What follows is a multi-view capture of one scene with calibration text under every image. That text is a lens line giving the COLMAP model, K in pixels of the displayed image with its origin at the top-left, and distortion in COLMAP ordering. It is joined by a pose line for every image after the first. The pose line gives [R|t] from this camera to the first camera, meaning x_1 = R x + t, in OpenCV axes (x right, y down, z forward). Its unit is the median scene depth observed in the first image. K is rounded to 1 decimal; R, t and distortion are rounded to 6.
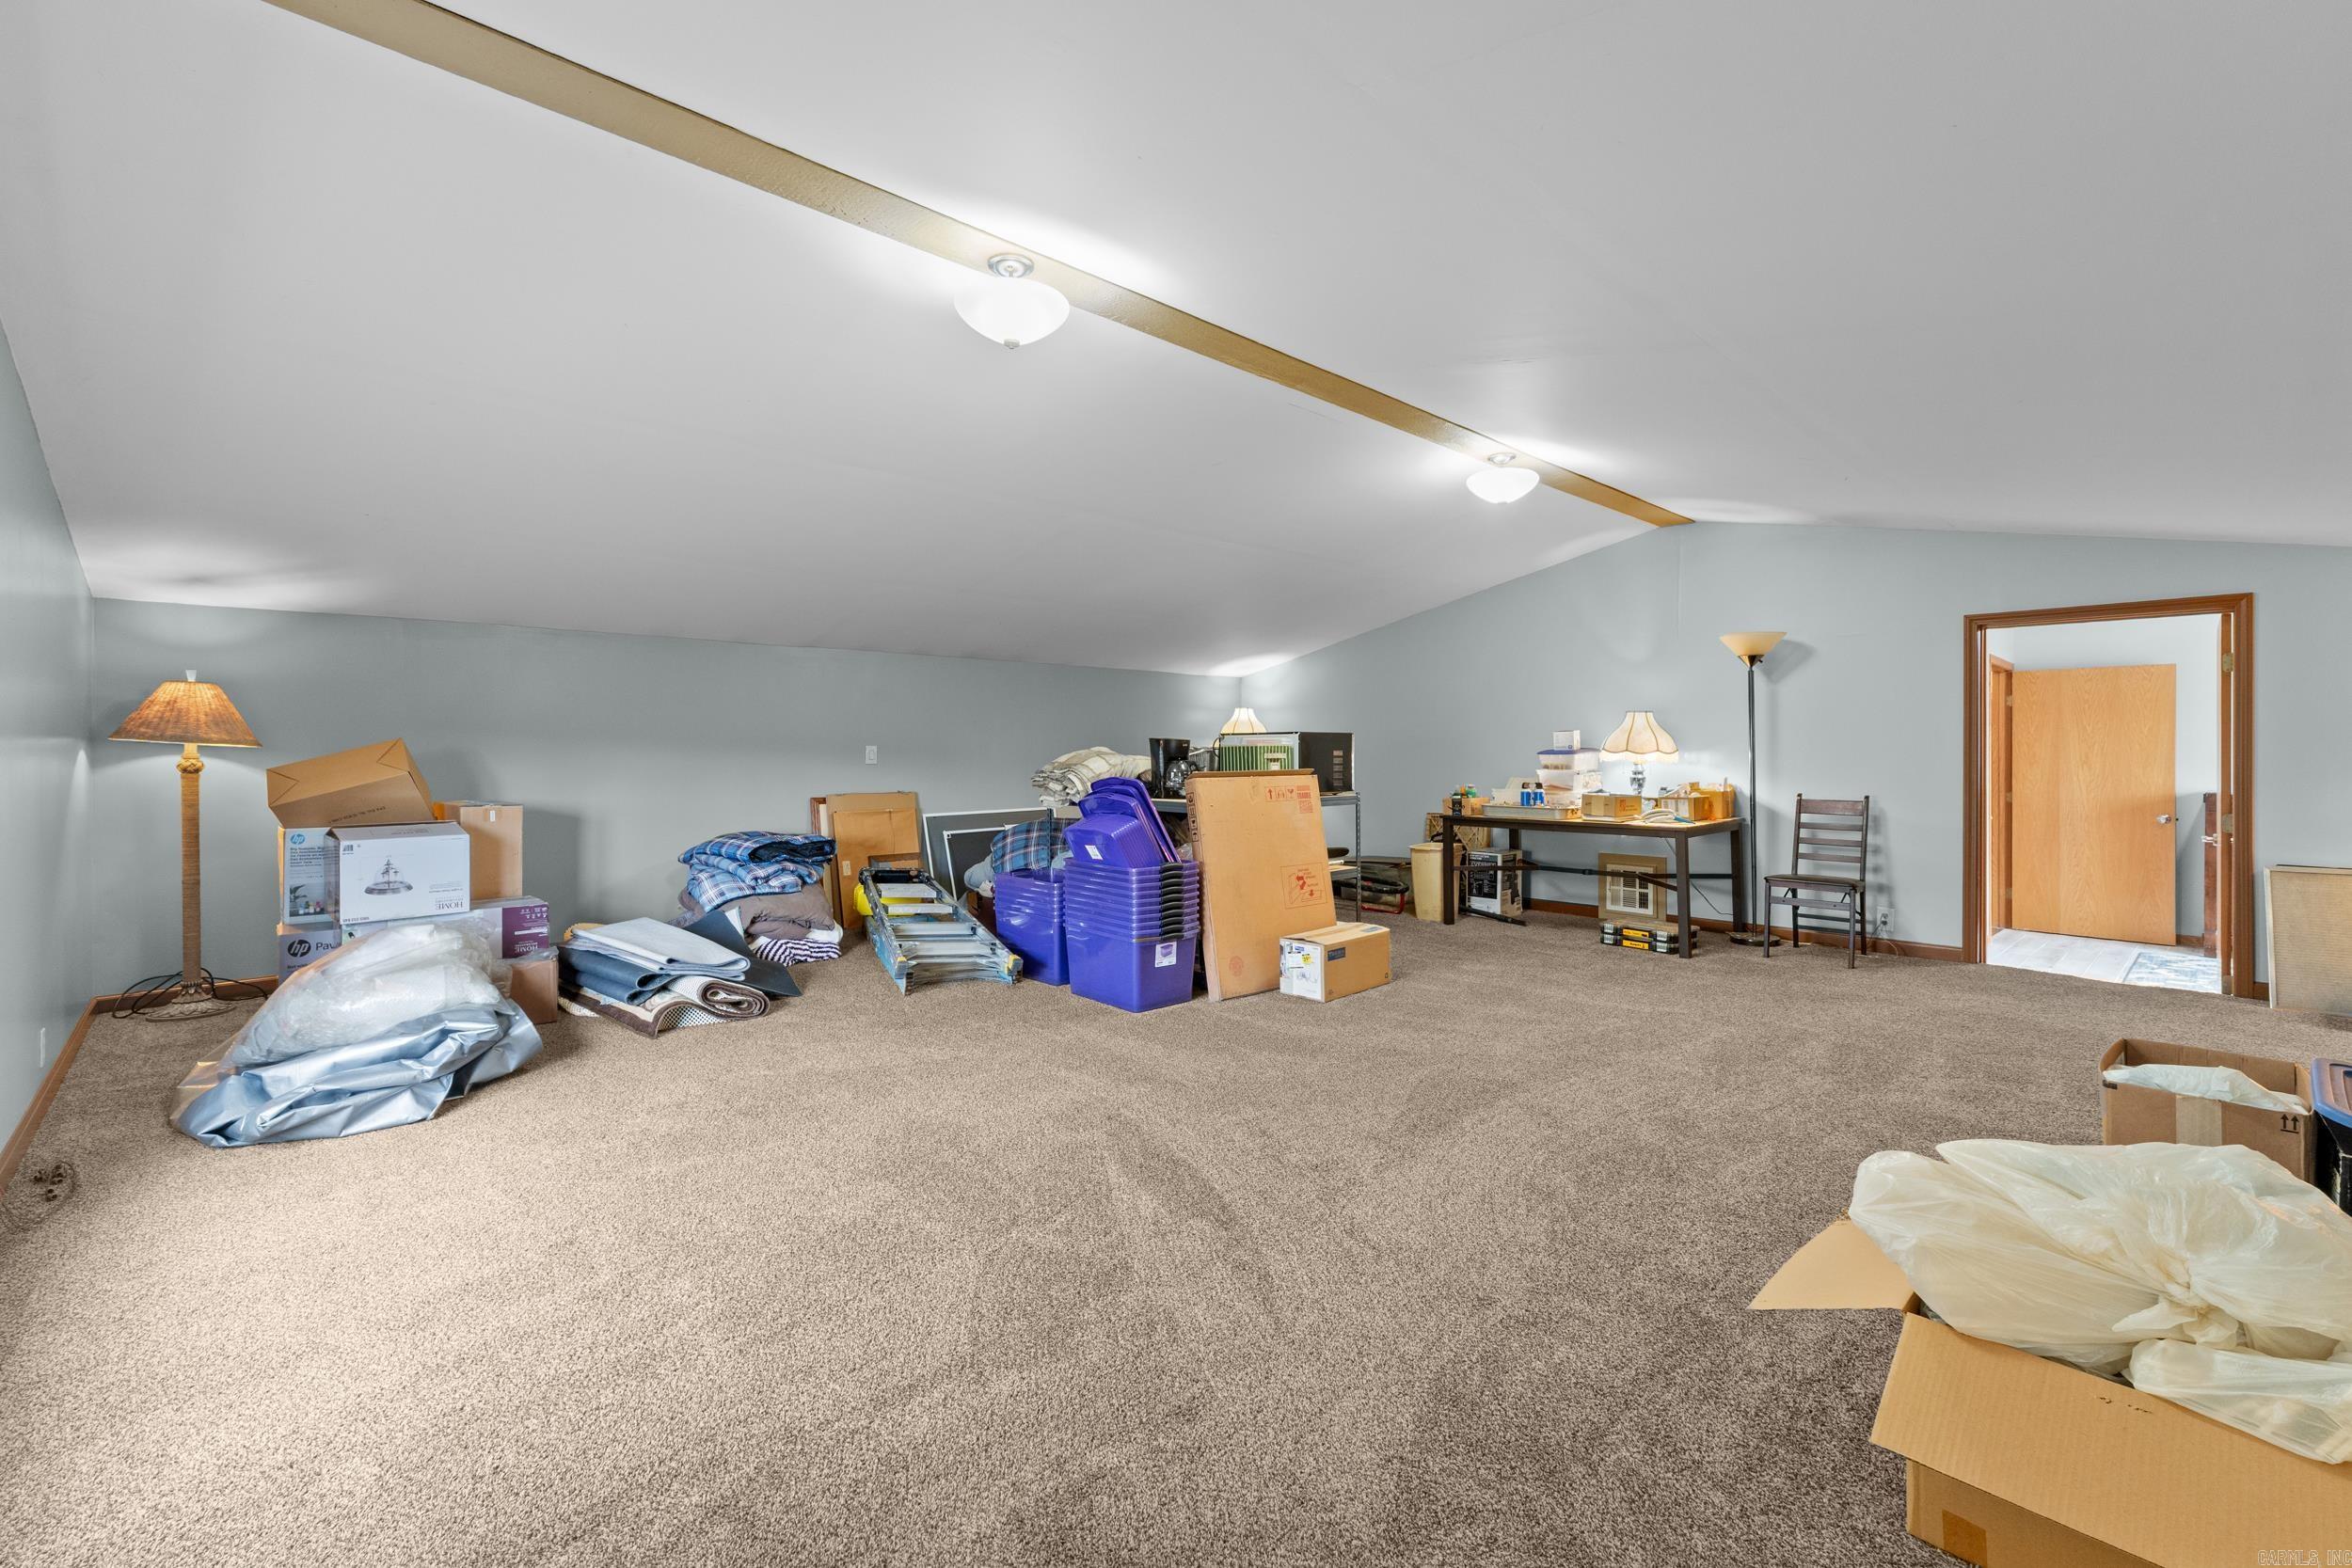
lens RADIAL K [[992.6, 0, 1176.0], [0, 992.6, 784.0], [0, 0, 1]] dist [-0.000951, -0.000342]
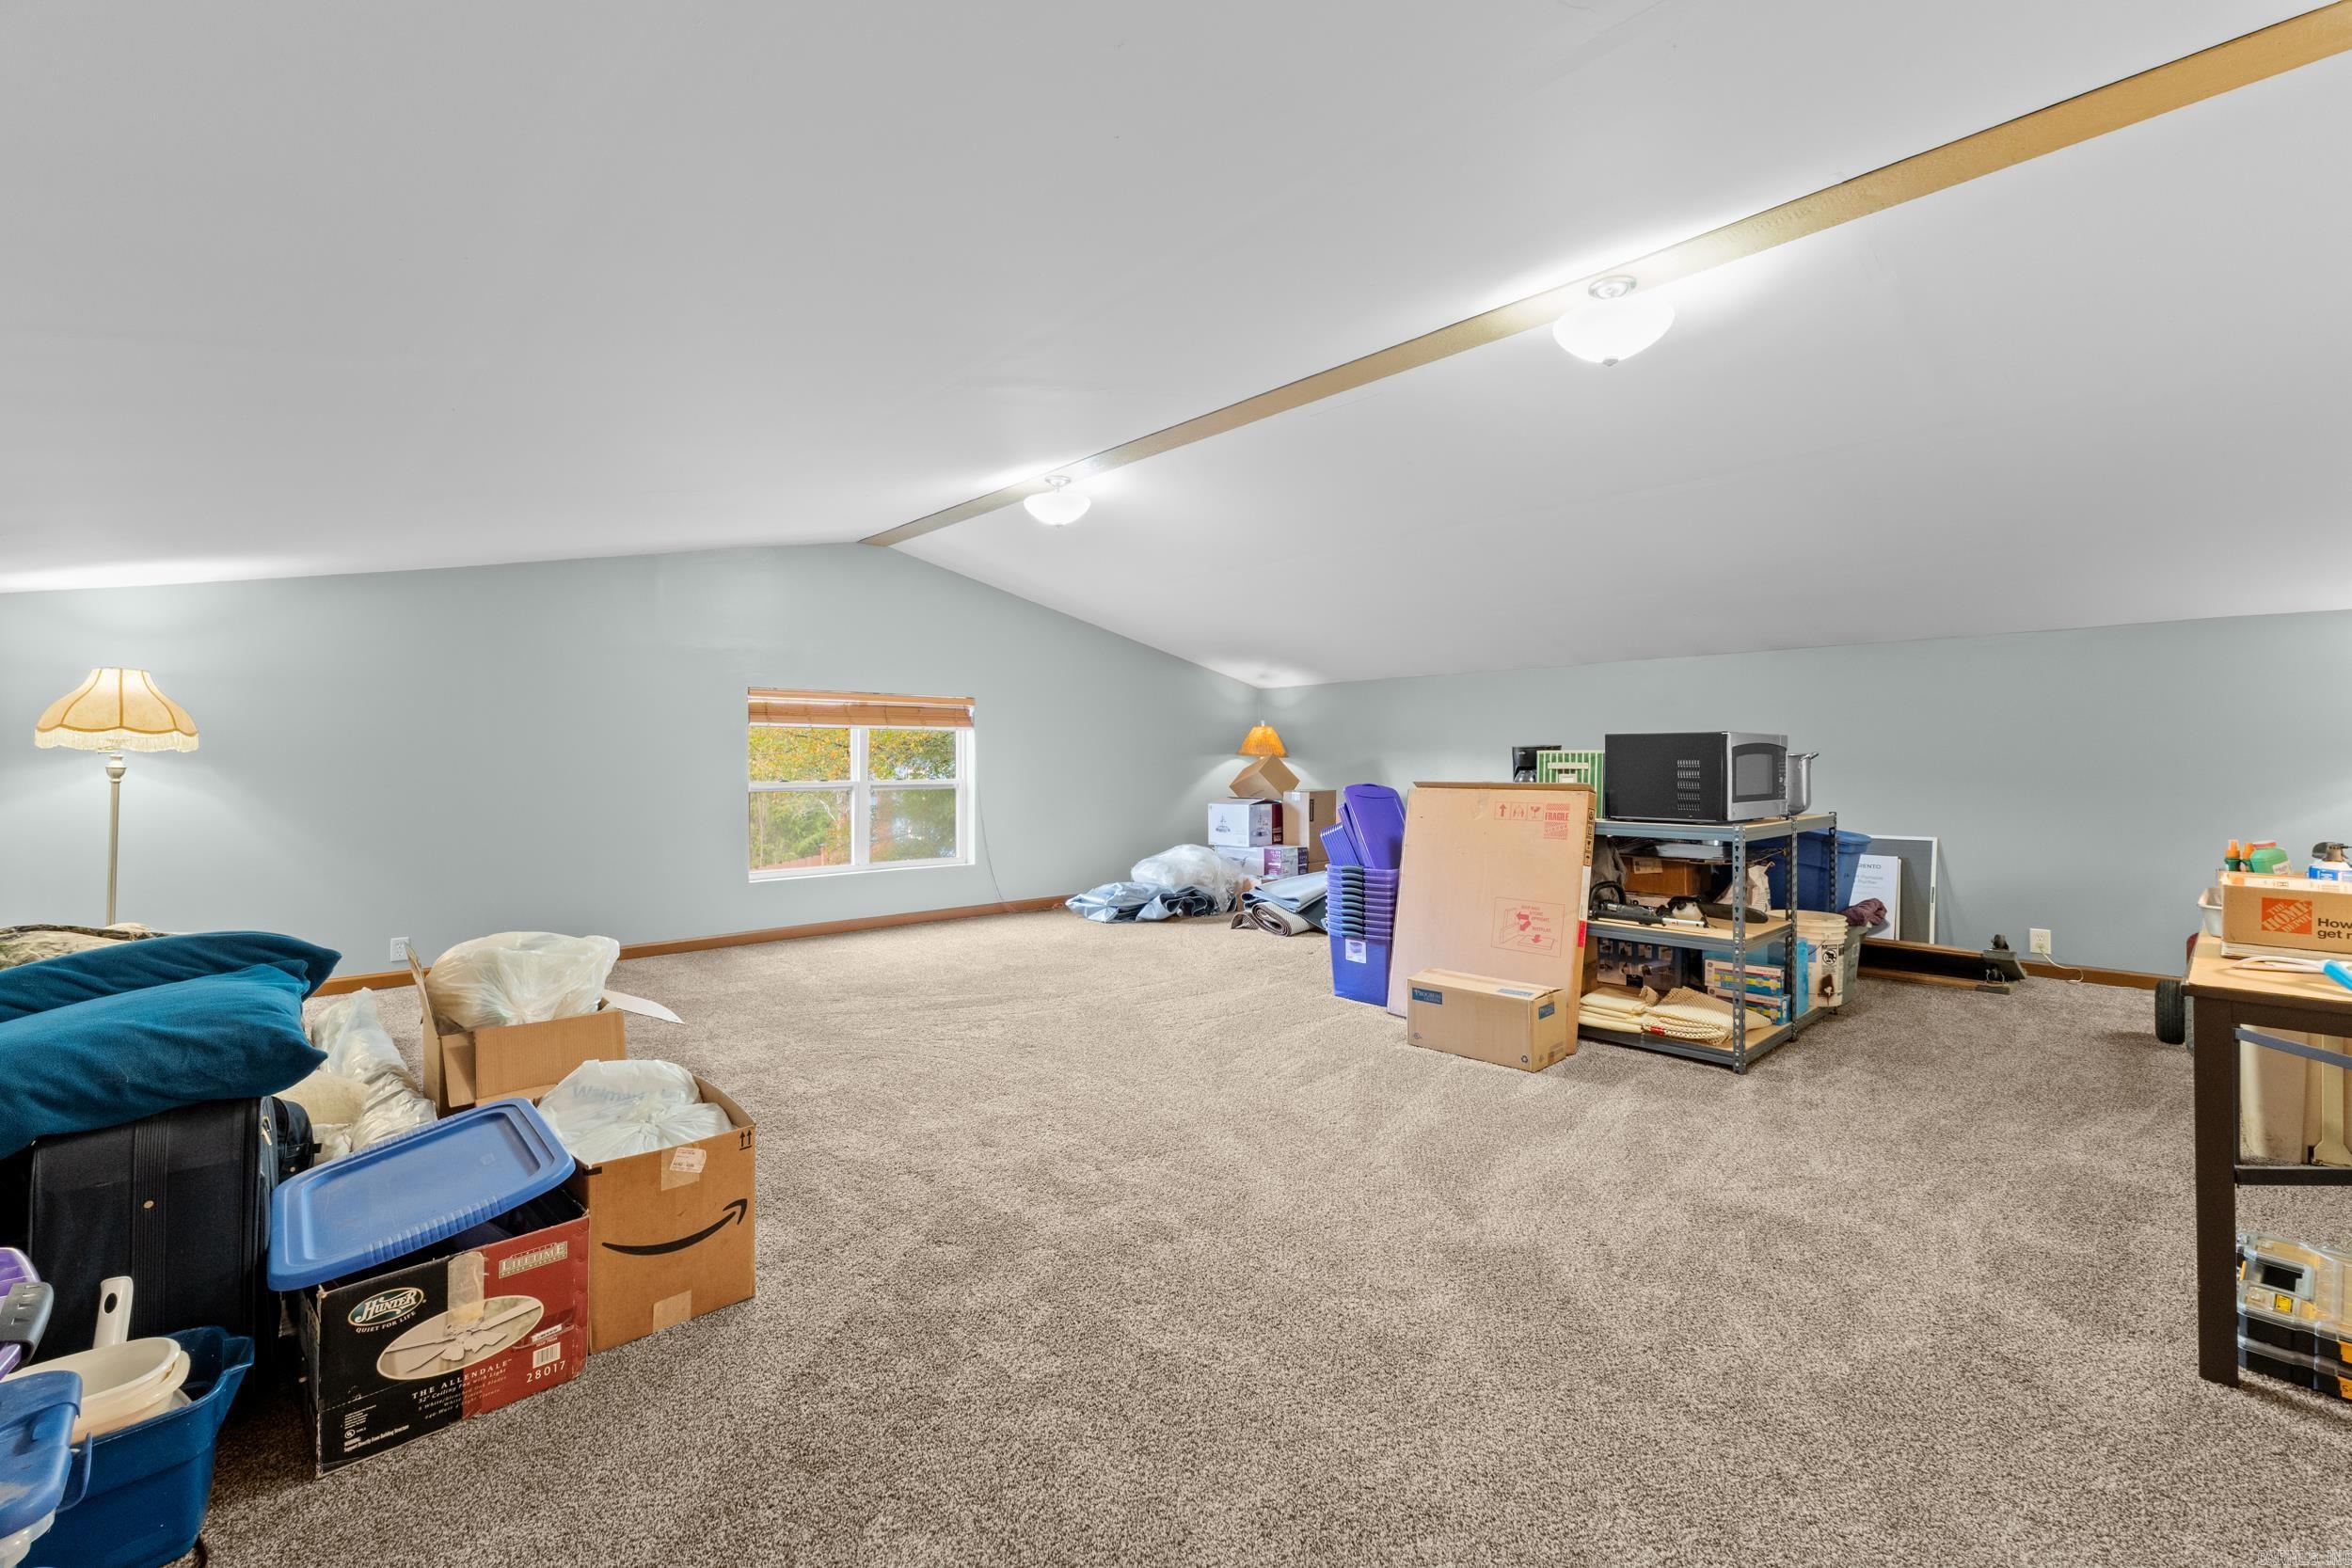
lens RADIAL K [[992.6, 0, 1176.0], [0, 992.6, 784.0], [0, 0, 1]] dist [-0.000951, -0.000342]
pose [[0.001893, 0.029247, -0.999570, 1.041509], [-0.021102, 0.999351, 0.029200, -0.035430], [0.999776, 0.021037, 0.002509, 0.788548]]
